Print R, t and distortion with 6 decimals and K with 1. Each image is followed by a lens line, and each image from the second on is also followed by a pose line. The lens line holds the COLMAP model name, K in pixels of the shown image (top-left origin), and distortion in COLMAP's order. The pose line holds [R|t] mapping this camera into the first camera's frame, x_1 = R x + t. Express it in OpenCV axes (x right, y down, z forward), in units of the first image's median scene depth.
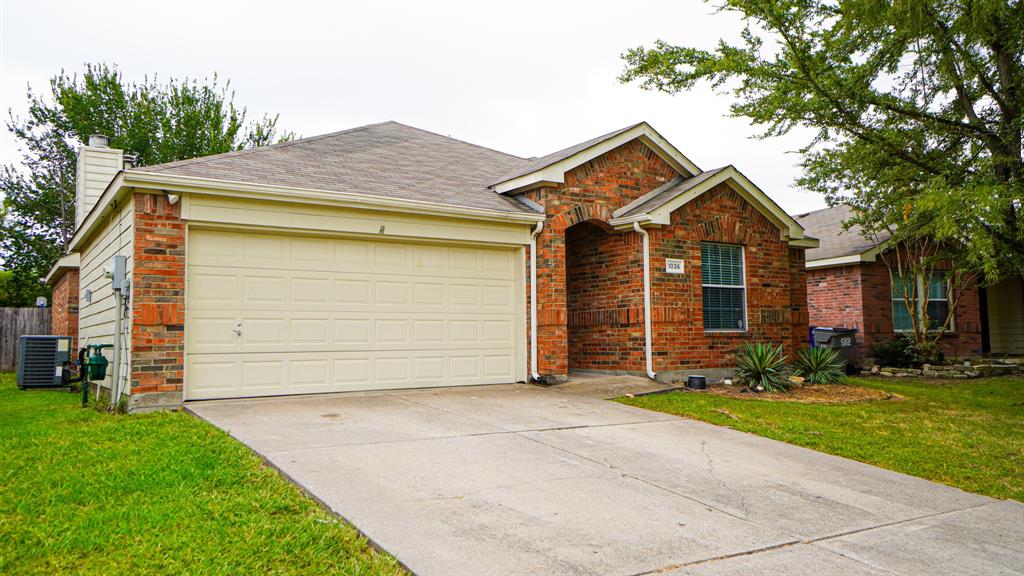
lens RADIAL K [[721.5, 0, 512.0], [0, 721.5, 288.0], [0, 0, 1]] dist [0.018090, 0.001237]
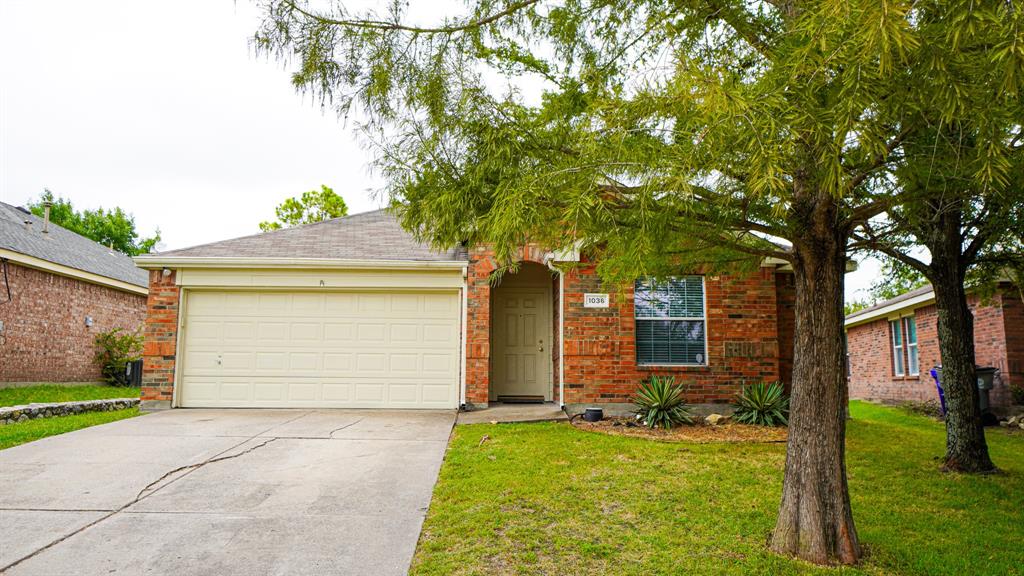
lens RADIAL K [[721.5, 0, 512.0], [0, 721.5, 288.0], [0, 0, 1]] dist [0.018090, 0.001237]
pose [[0.848334, -0.051398, -0.526960, 0.668697], [0.020121, 0.997688, -0.064919, 0.016059], [0.529079, 0.044470, 0.847407, 0.071072]]
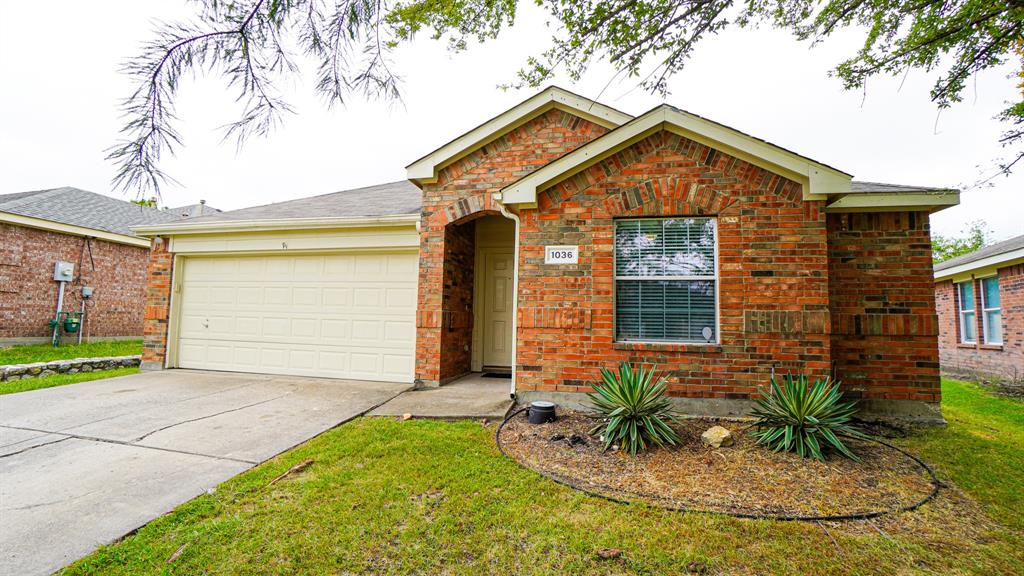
lens RADIAL K [[457.0, 0, 506.0], [0, 457.0, 287.7], [0, 0, 1]] dist [-0.064024, 0.022161]
pose [[0.687424, -0.033144, -0.725500, 0.539700], [0.020066, 0.999444, -0.026646, 0.016477], [0.725979, 0.003759, 0.687706, 0.629728]]
